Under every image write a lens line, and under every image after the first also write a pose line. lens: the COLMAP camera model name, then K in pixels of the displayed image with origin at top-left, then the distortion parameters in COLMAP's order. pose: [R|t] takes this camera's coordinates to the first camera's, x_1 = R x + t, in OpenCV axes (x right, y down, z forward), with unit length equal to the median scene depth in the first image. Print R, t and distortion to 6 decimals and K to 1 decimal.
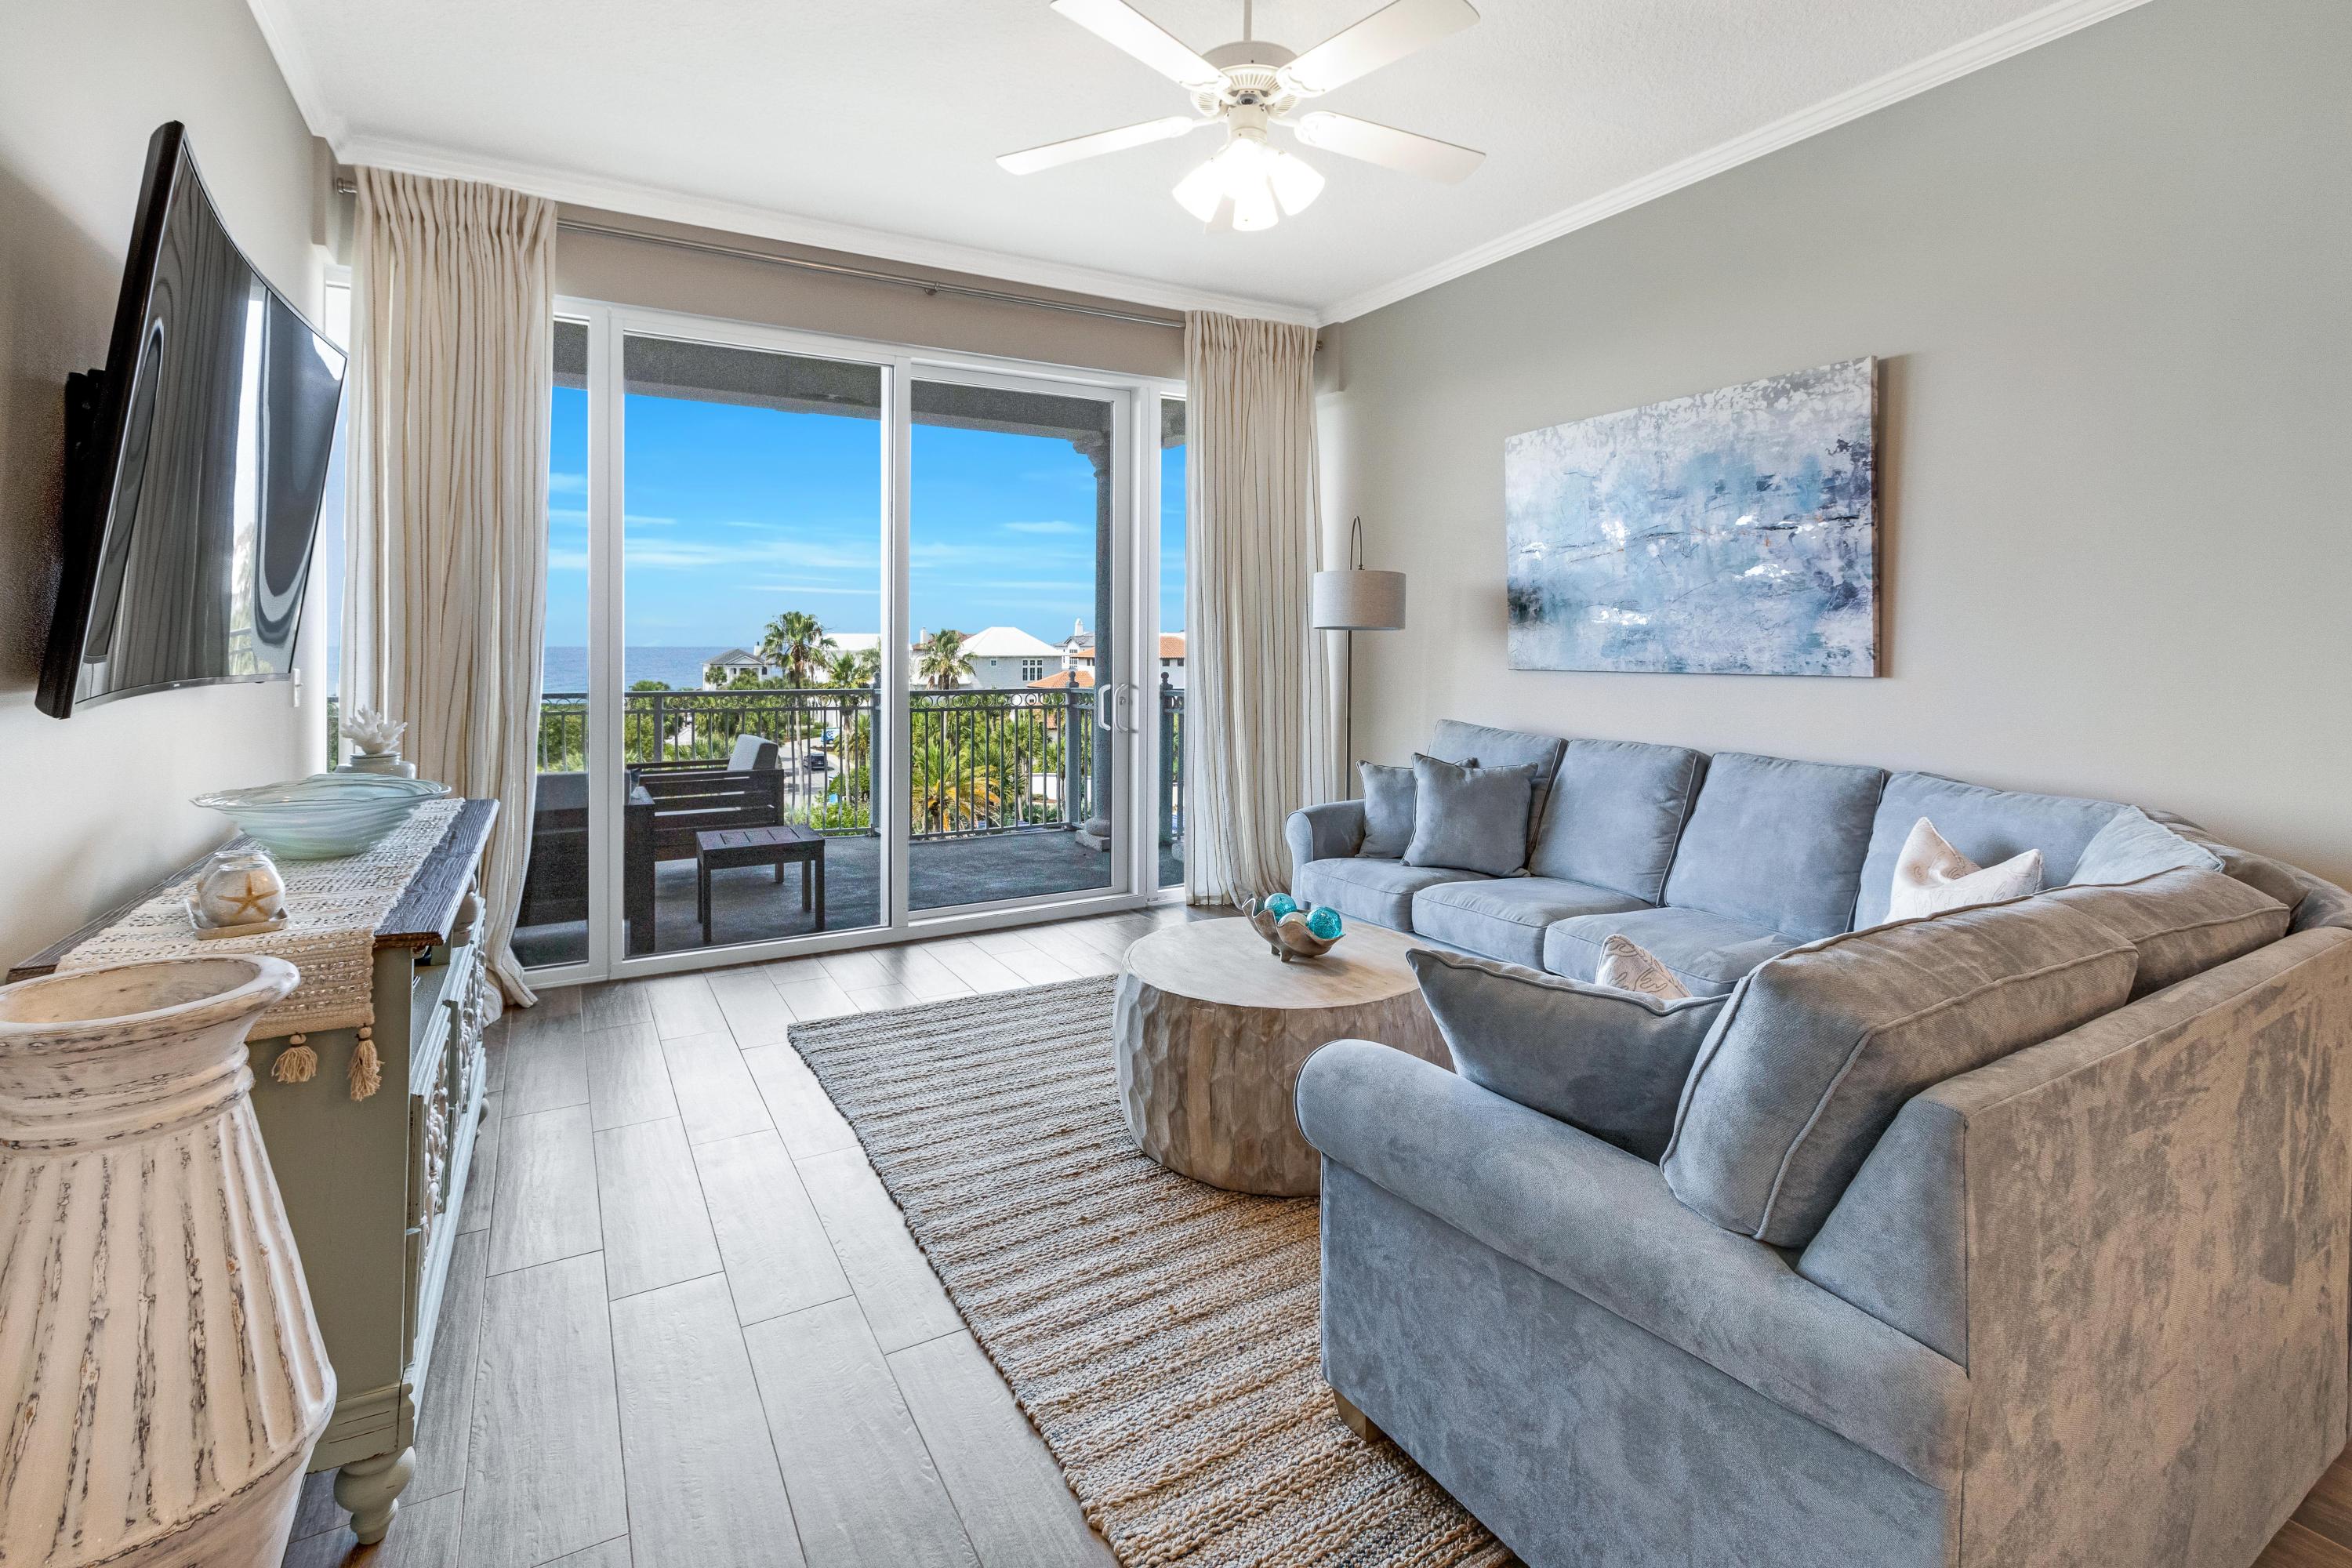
lens RADIAL K [[1113.7, 0, 1201.4], [0, 1113.7, 654.2], [0, 0, 1]] dist [-0.002412, -0.001324]
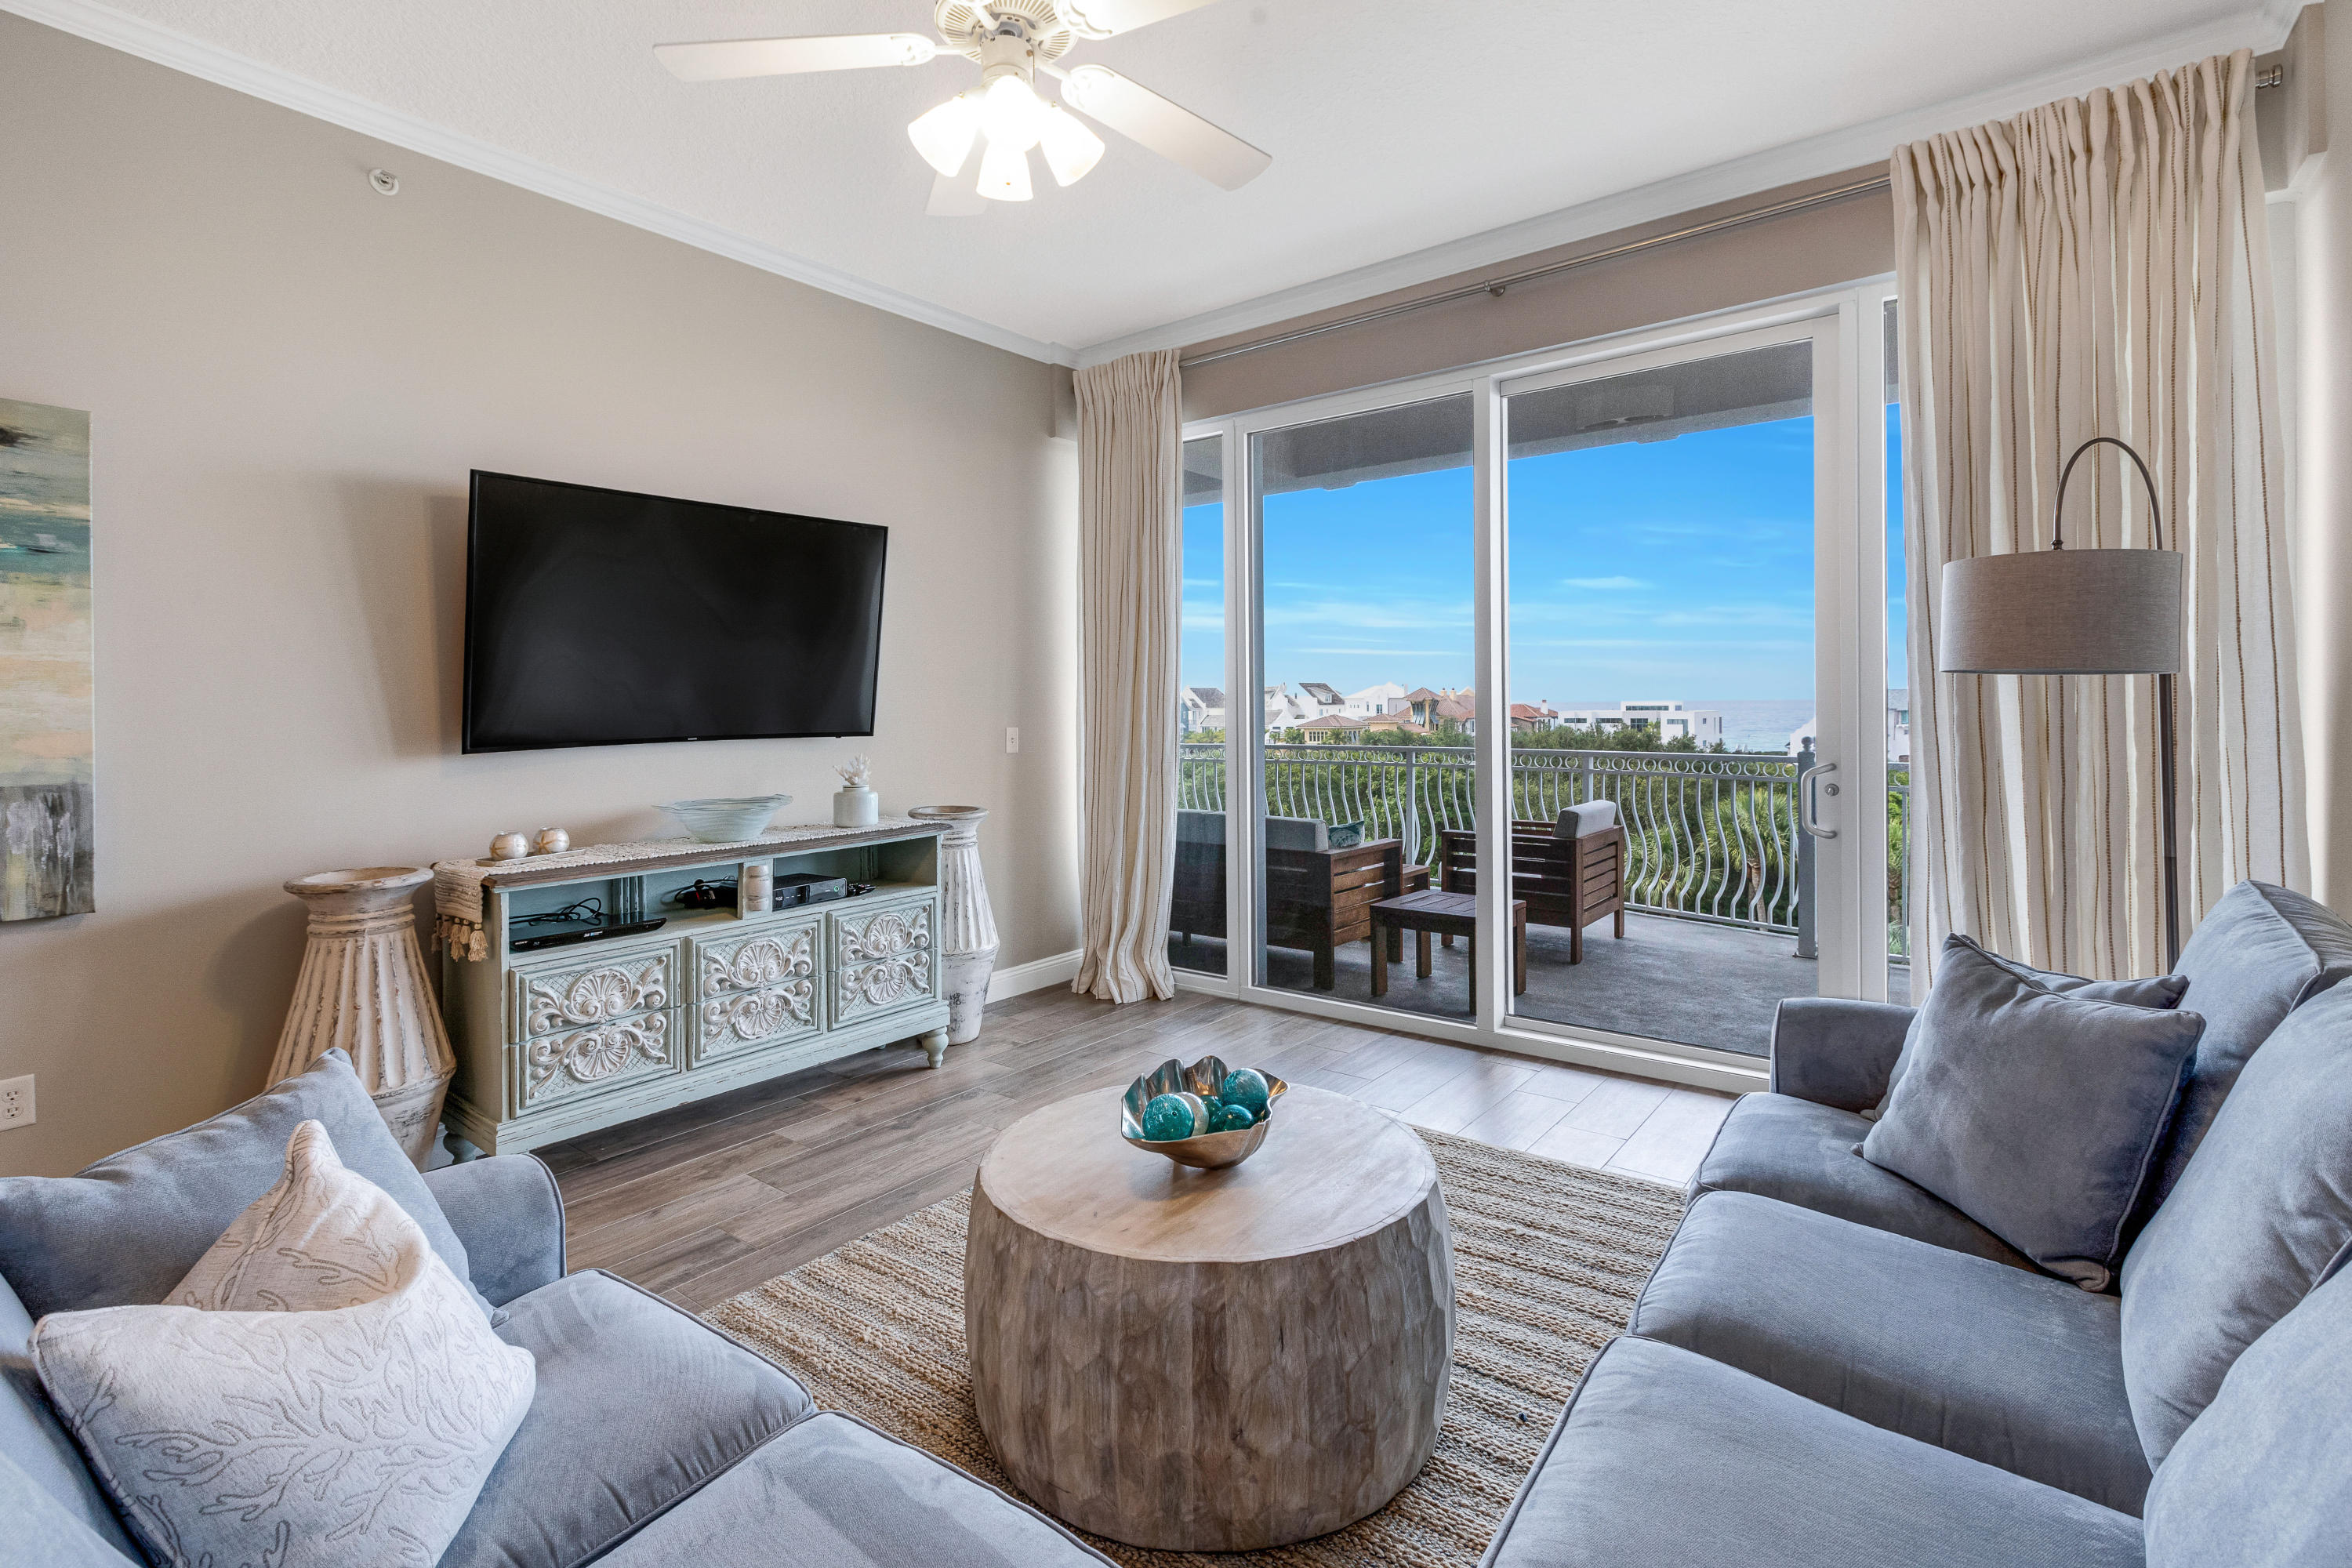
lens RADIAL K [[1088.1, 0, 1165.2], [0, 1088.1, 714.4], [0, 0, 1]] dist [-0.003521, -0.001514]
pose [[0.362537, 0.000810, -0.931969, 0.520319], [0.004697, 0.999985, 0.002697, -0.006312], [0.931957, -0.005355, 0.362528, 0.536340]]
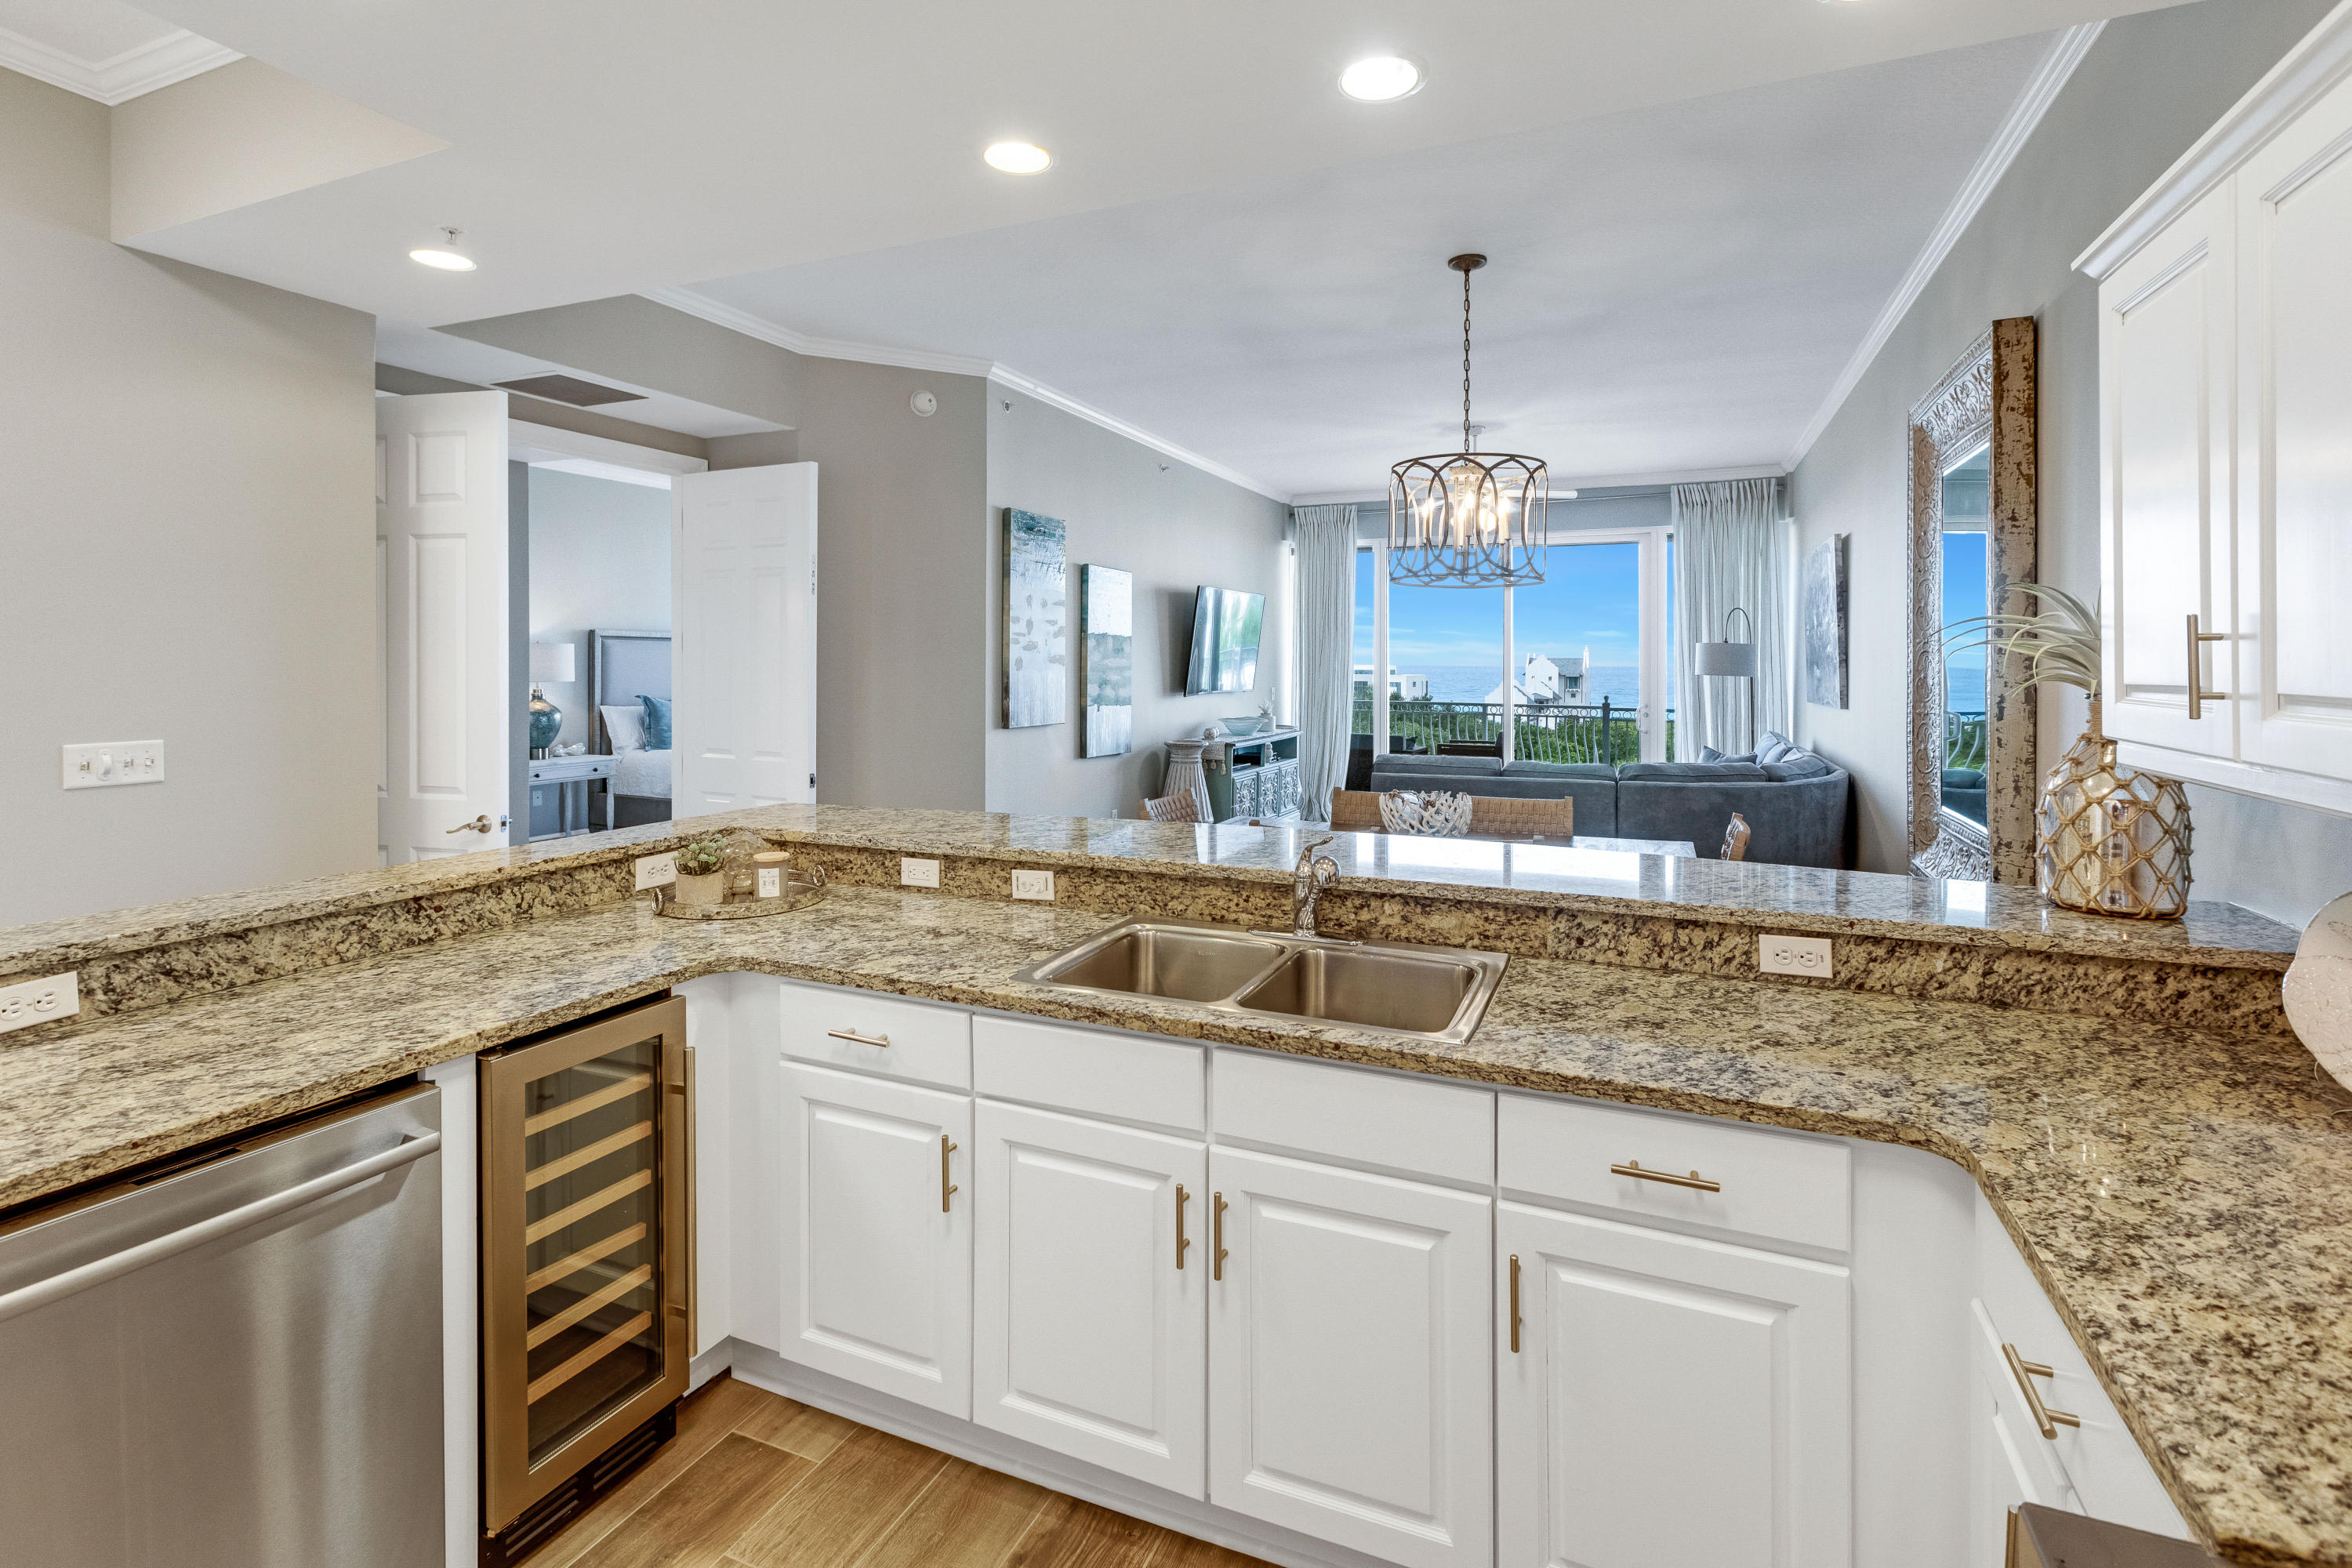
lens RADIAL K [[1088.1, 0, 1167.0], [0, 1088.1, 664.7], [0, 0, 1]] dist [-0.003521, -0.001514]
pose [[0.583453, -0.000327, -0.812147, 1.146560], [-0.007334, 0.999957, -0.005672, -0.025409], [0.812114, 0.009266, 0.583426, -0.770212]]
